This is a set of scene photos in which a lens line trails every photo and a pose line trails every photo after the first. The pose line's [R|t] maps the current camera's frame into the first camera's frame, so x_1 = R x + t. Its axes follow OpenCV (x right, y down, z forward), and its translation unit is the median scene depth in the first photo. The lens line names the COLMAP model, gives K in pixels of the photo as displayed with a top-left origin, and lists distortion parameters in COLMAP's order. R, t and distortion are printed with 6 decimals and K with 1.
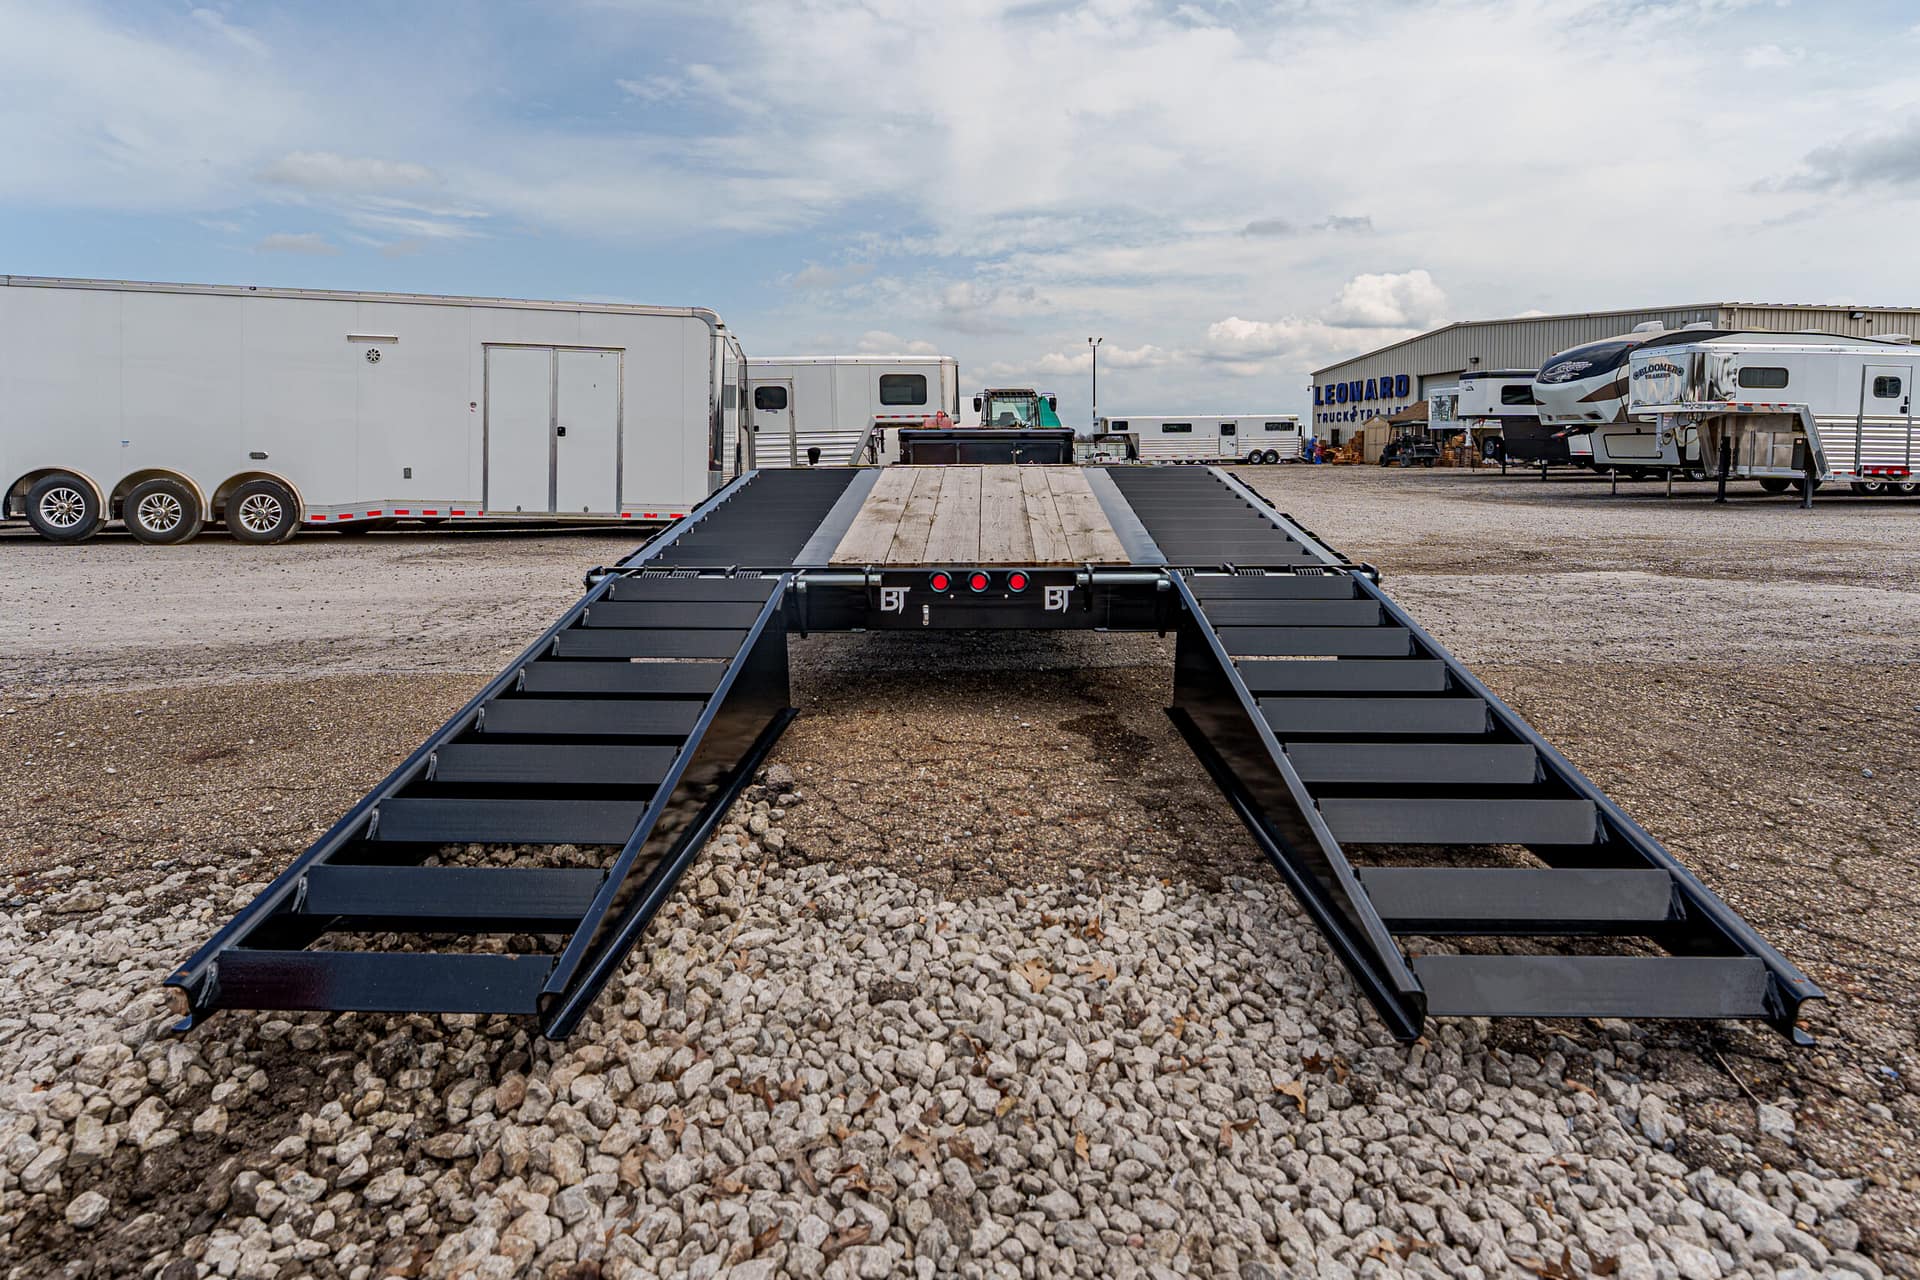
lens RADIAL K [[986.1, 0, 958.6], [0, 986.1, 483.1], [0, 0, 1]] dist [-0.000333, 0.000324]
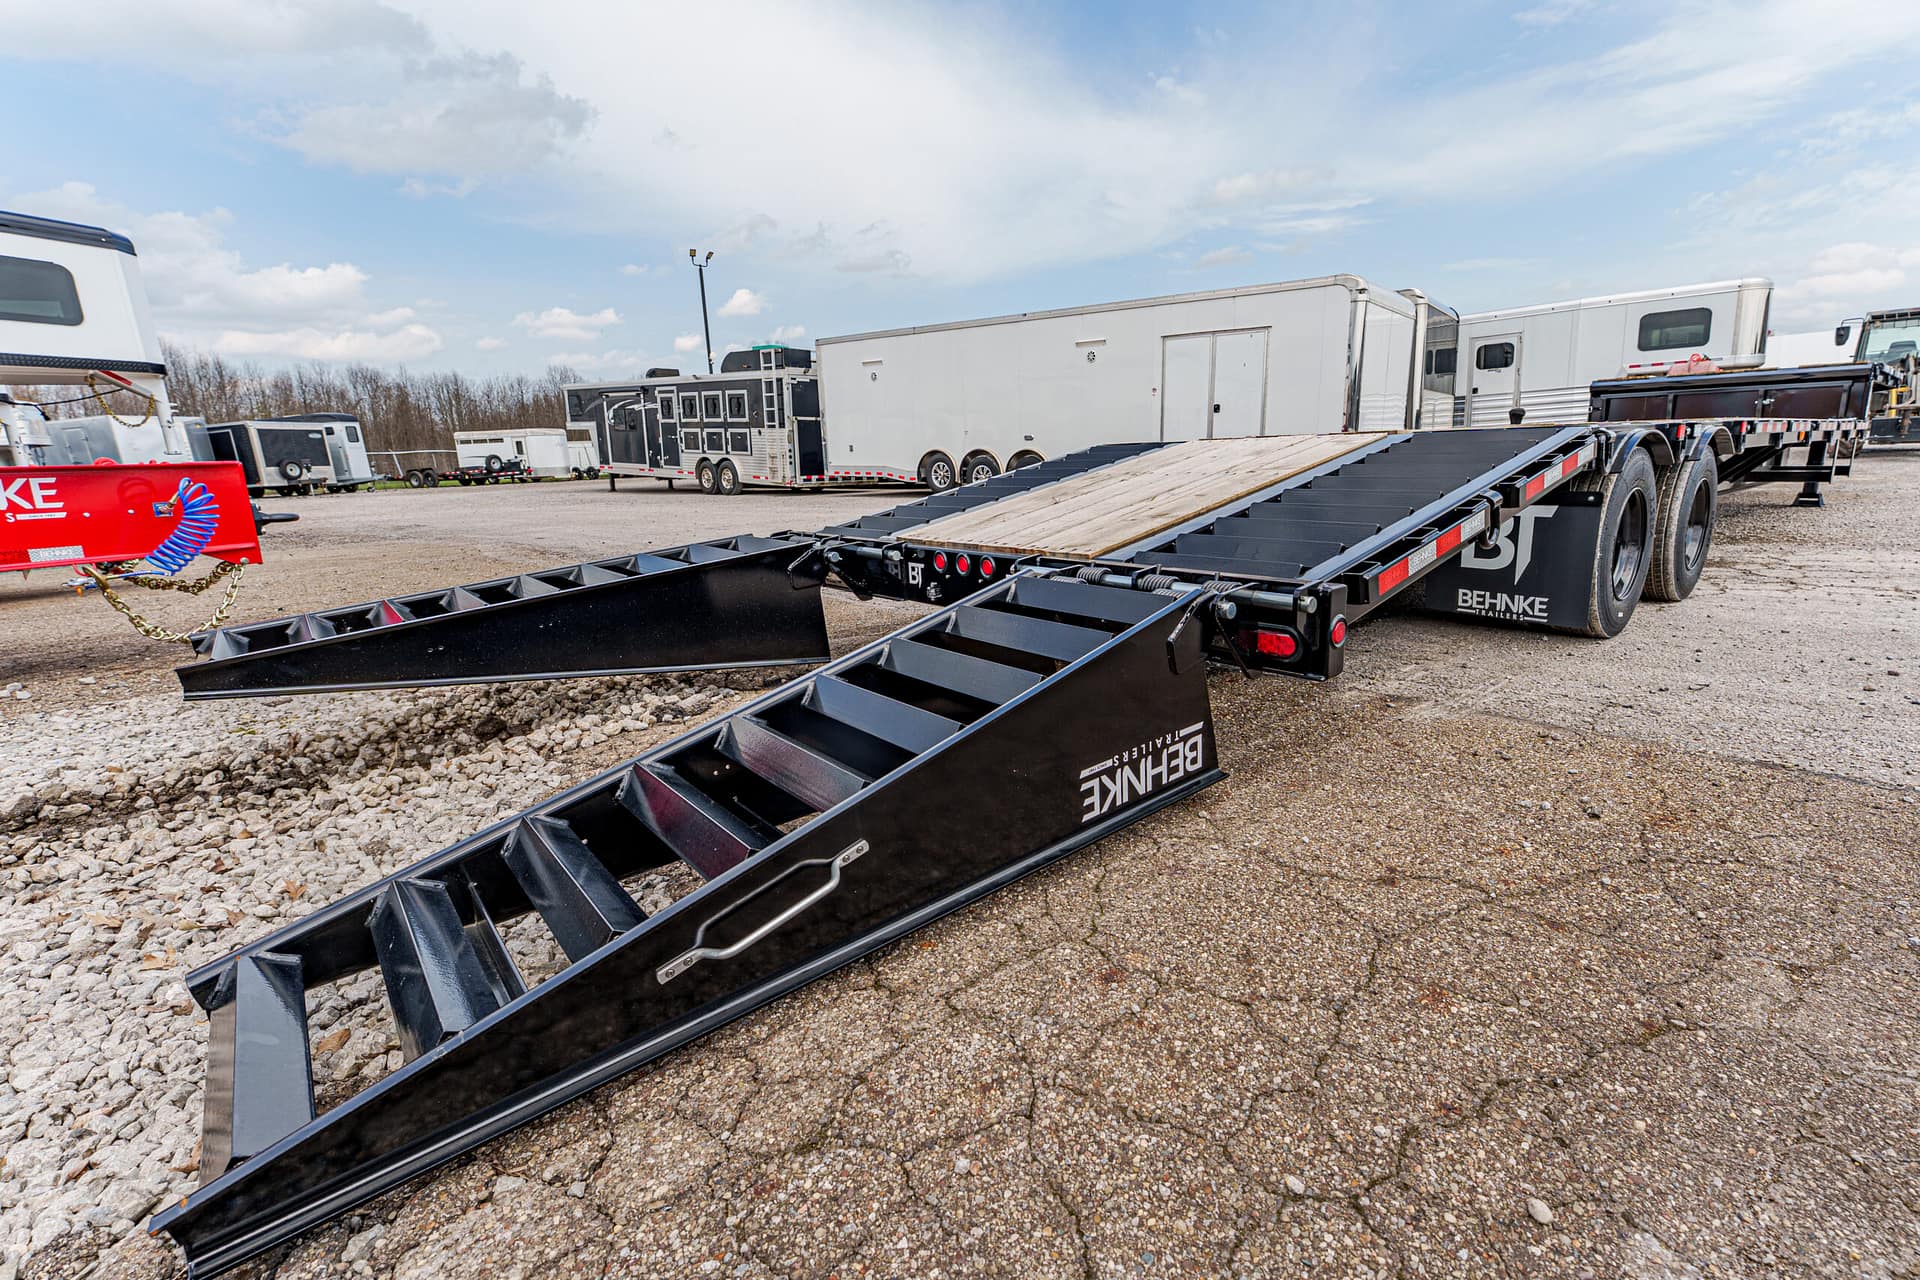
lens RADIAL K [[834.9, 0, 1012.0], [0, 834.9, 650.3], [0, 0, 1]] dist [0.001256, -0.000328]
pose [[0.677419, 0.153876, -0.719323, 0.121619], [0.019430, 0.973792, 0.226609, -0.001501], [0.735340, -0.167486, 0.656676, 0.080055]]
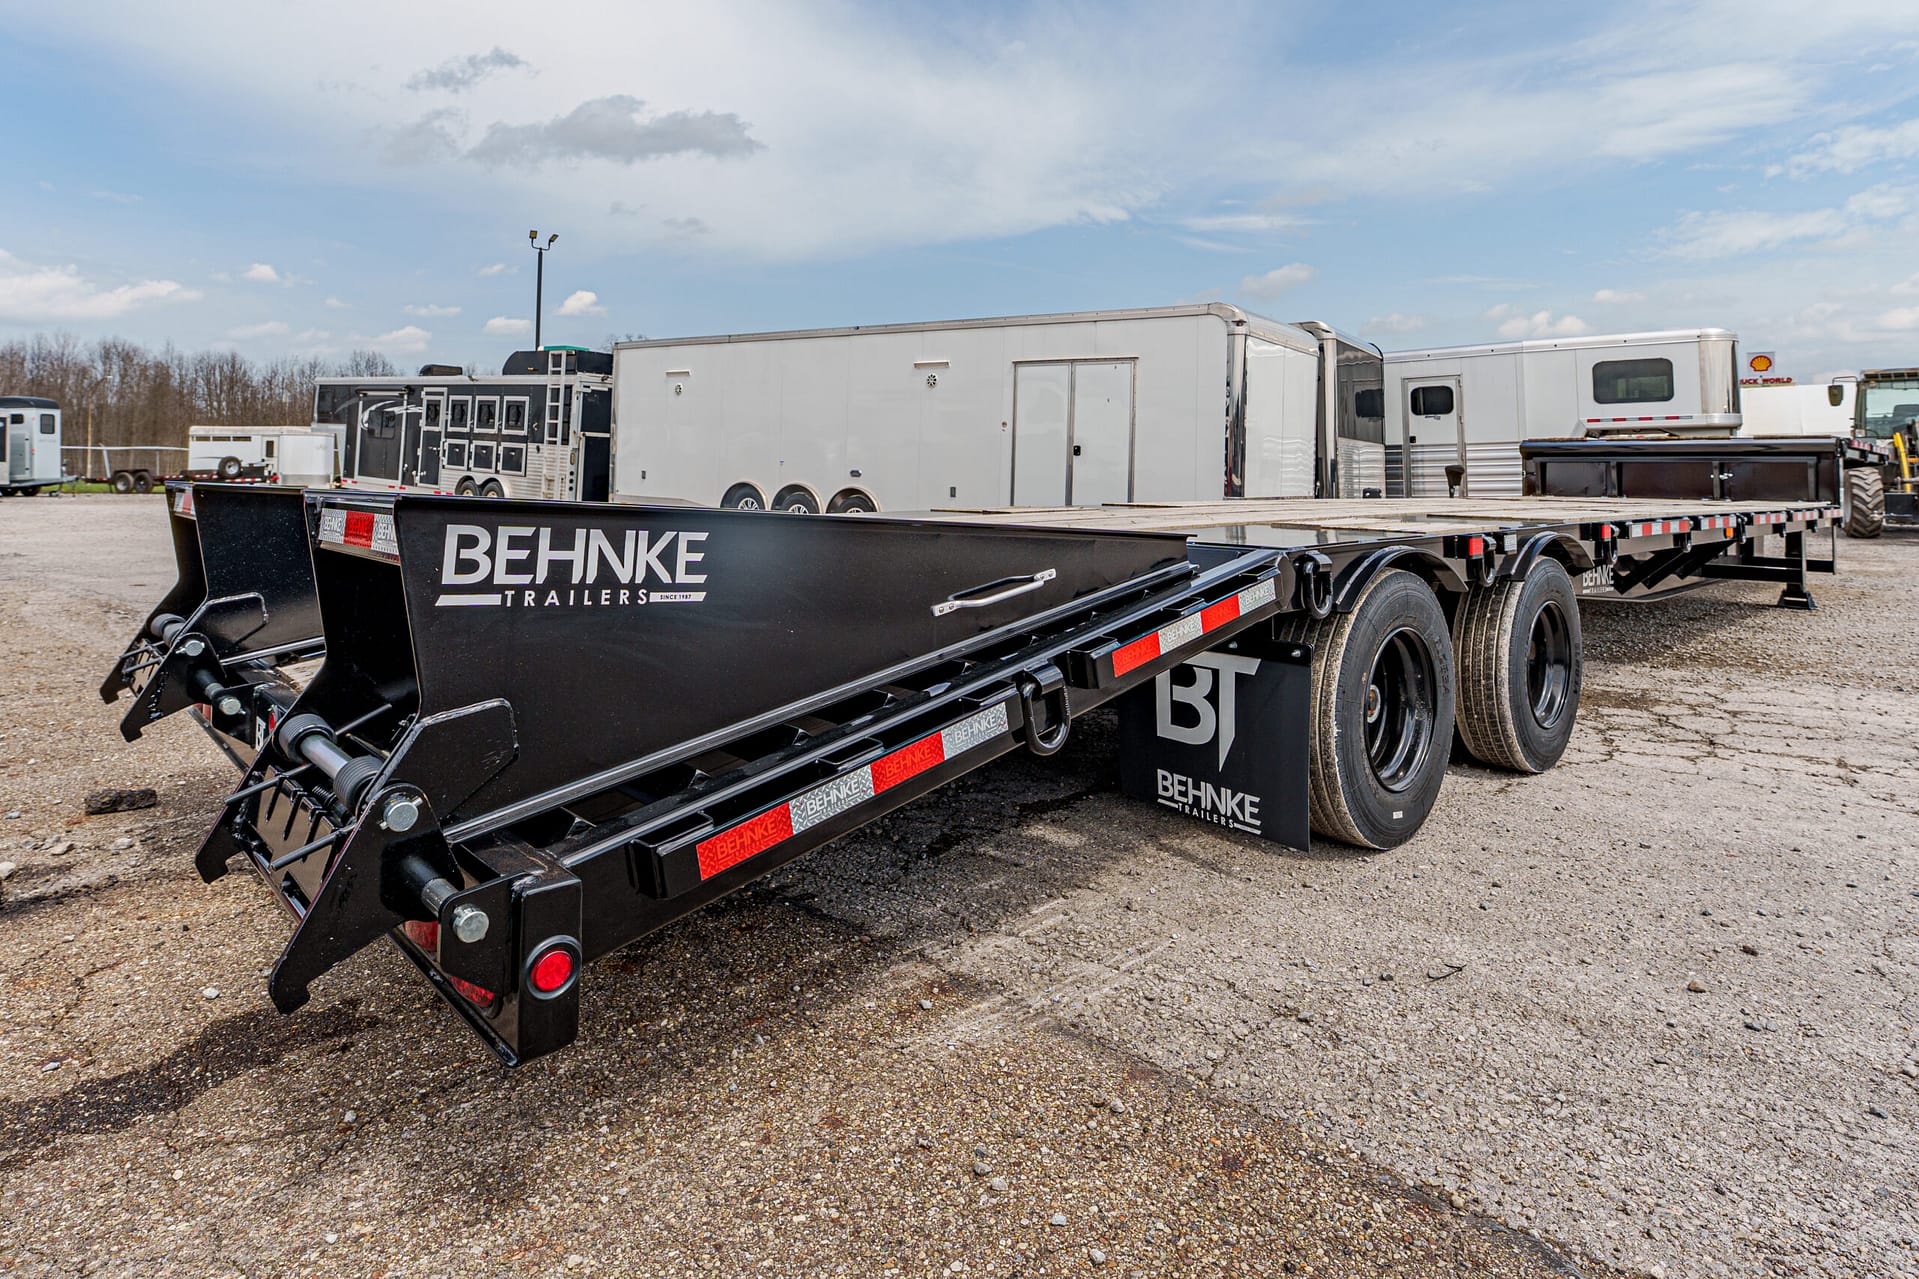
lens RADIAL K [[1045.4, 0, 965.5], [0, 1045.4, 447.4], [0, 0, 1]] dist [0.003223, -0.000348]
pose [[0.705567, -0.006501, -0.708613, 0.145514], [-0.022704, 0.999237, -0.031773, -0.013839], [0.708279, 0.038506, 0.704882, 0.145576]]
